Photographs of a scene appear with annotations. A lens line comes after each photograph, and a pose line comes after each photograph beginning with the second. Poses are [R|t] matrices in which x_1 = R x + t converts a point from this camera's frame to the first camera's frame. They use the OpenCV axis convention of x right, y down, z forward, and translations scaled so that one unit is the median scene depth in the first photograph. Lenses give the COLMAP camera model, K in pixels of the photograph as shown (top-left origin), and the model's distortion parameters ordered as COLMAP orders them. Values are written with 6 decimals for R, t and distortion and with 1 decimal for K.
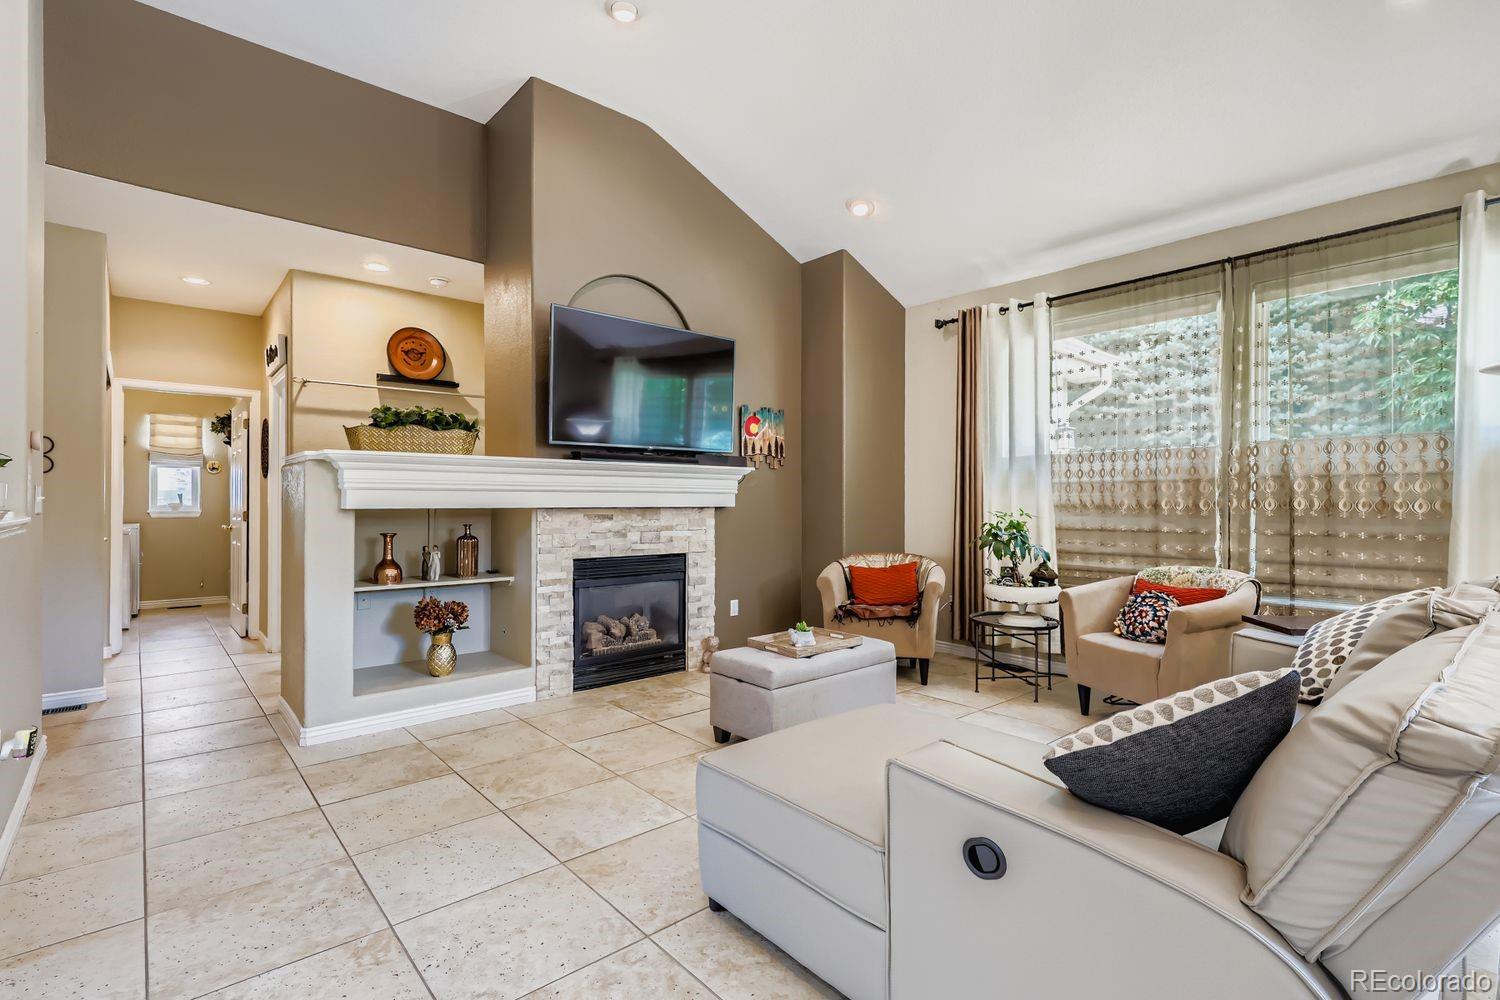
lens RADIAL K [[691.3, 0, 763.9], [0, 691.3, 502.0], [0, 0, 1]] dist [0.009840, -0.004415]
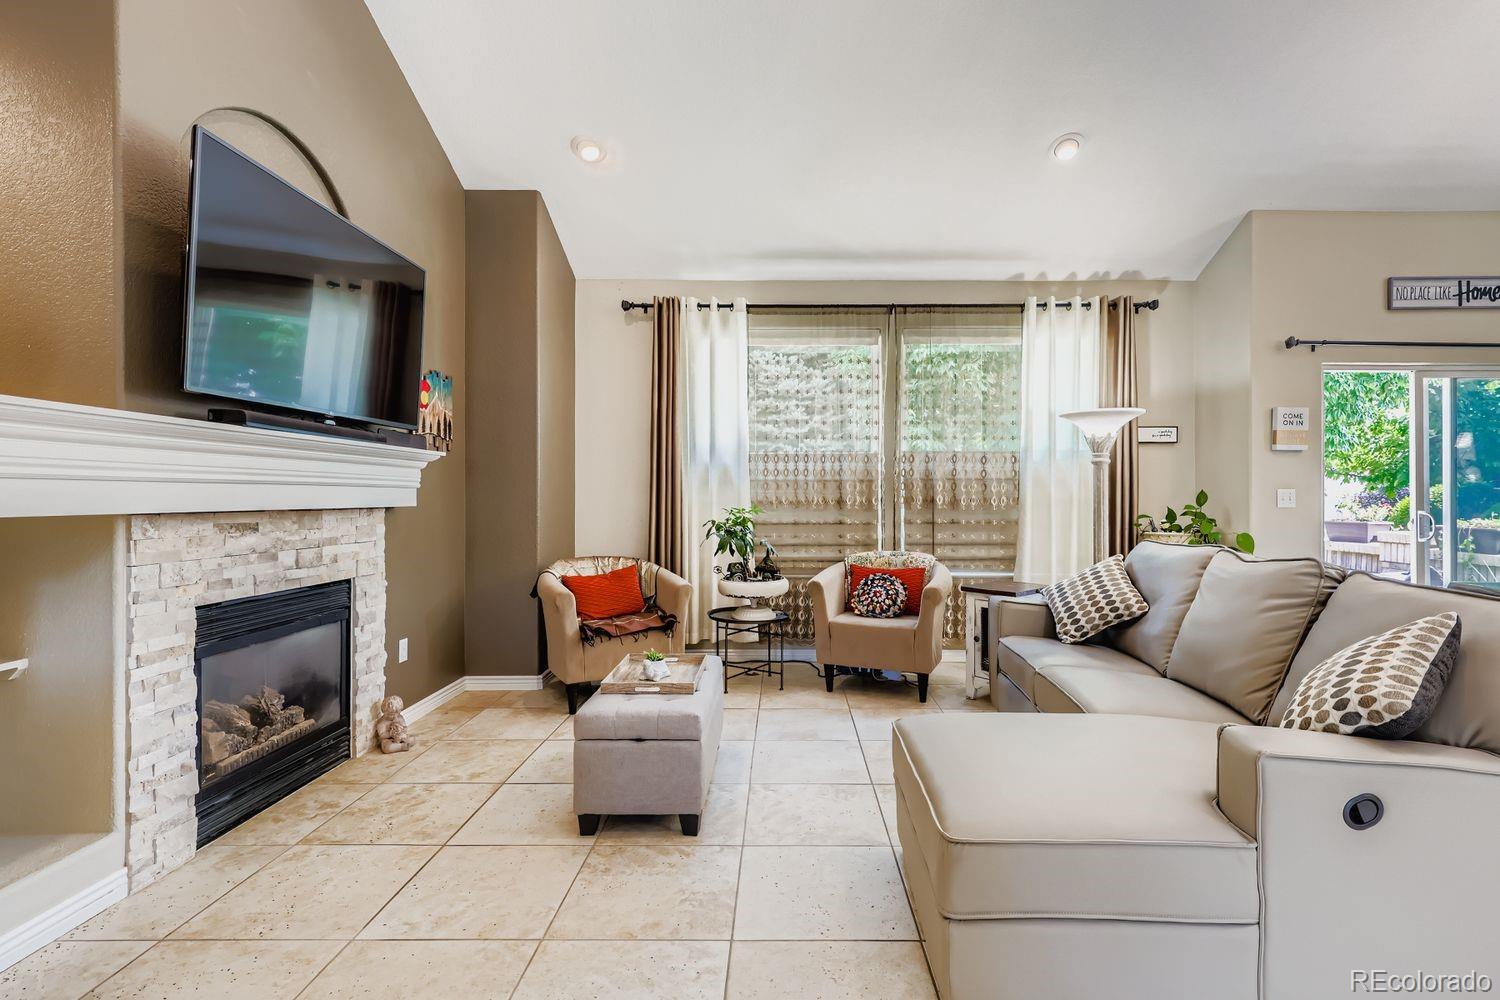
lens RADIAL K [[691.3, 0, 758.4], [0, 691.3, 496.5], [0, 0, 1]] dist [0.009840, -0.004415]
pose [[0.671483, -0.000902, 0.741020, -0.384698], [0.001556, 0.999999, -0.000193, -0.003143], [-0.741019, 0.001283, 0.671483, 0.308543]]
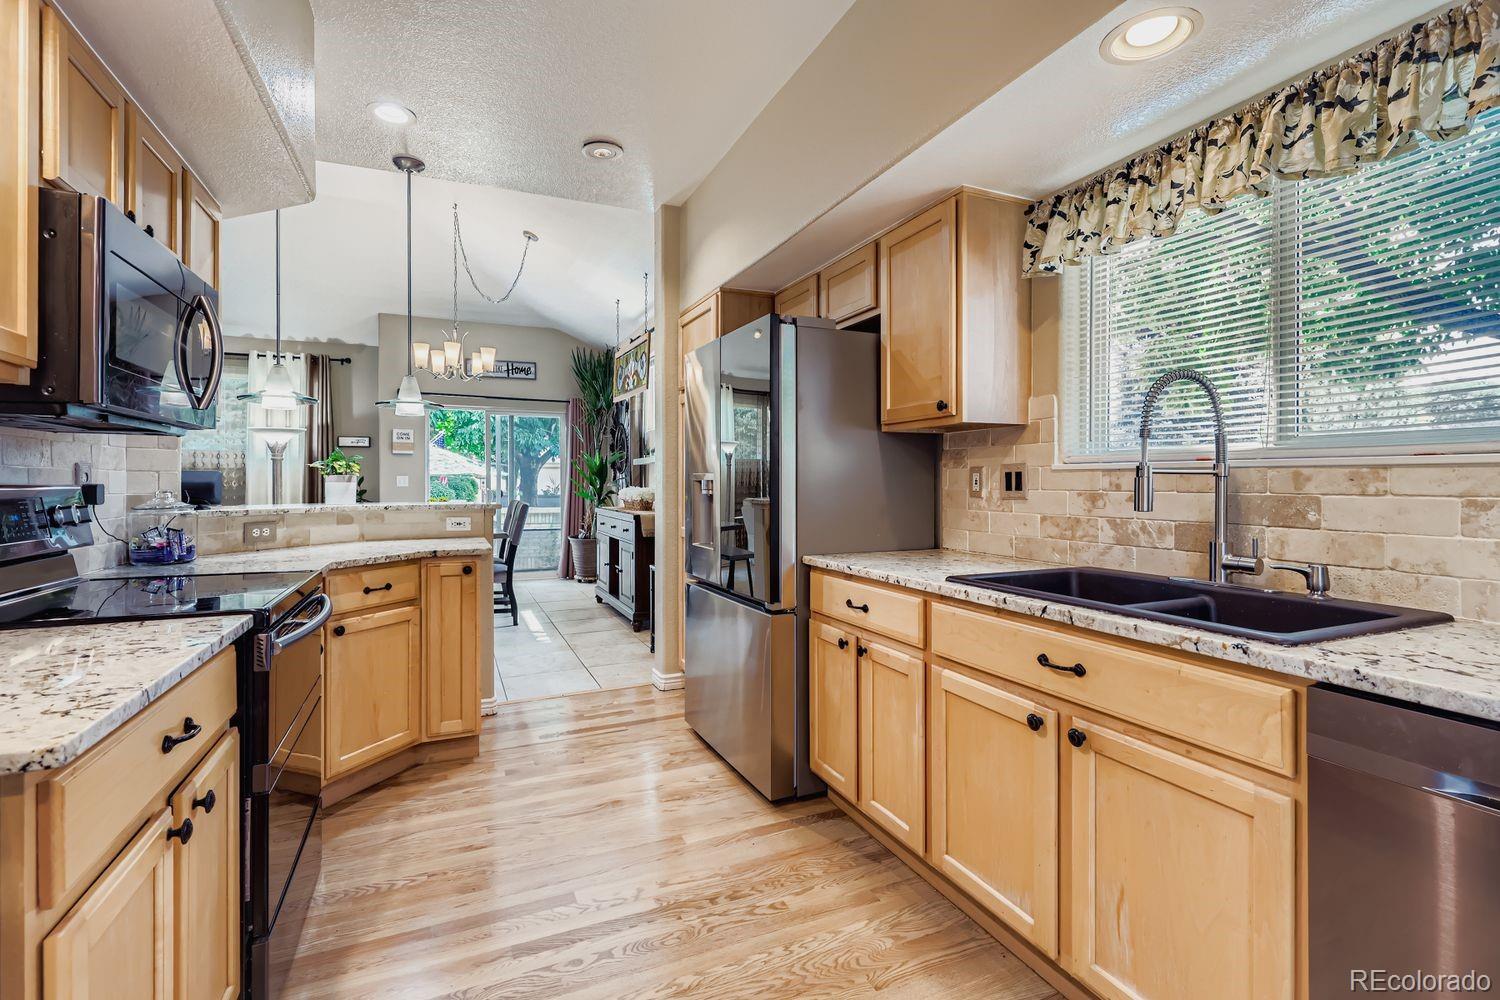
lens RADIAL K [[691.3, 0, 761.5], [0, 691.3, 486.3], [0, 0, 1]] dist [0.009840, -0.004415]
pose [[0.305355, -0.009764, 0.952189, -0.516080], [0.003664, 0.999952, 0.009078, 0.000645], [-0.952232, 0.000716, 0.305376, -1.007495]]
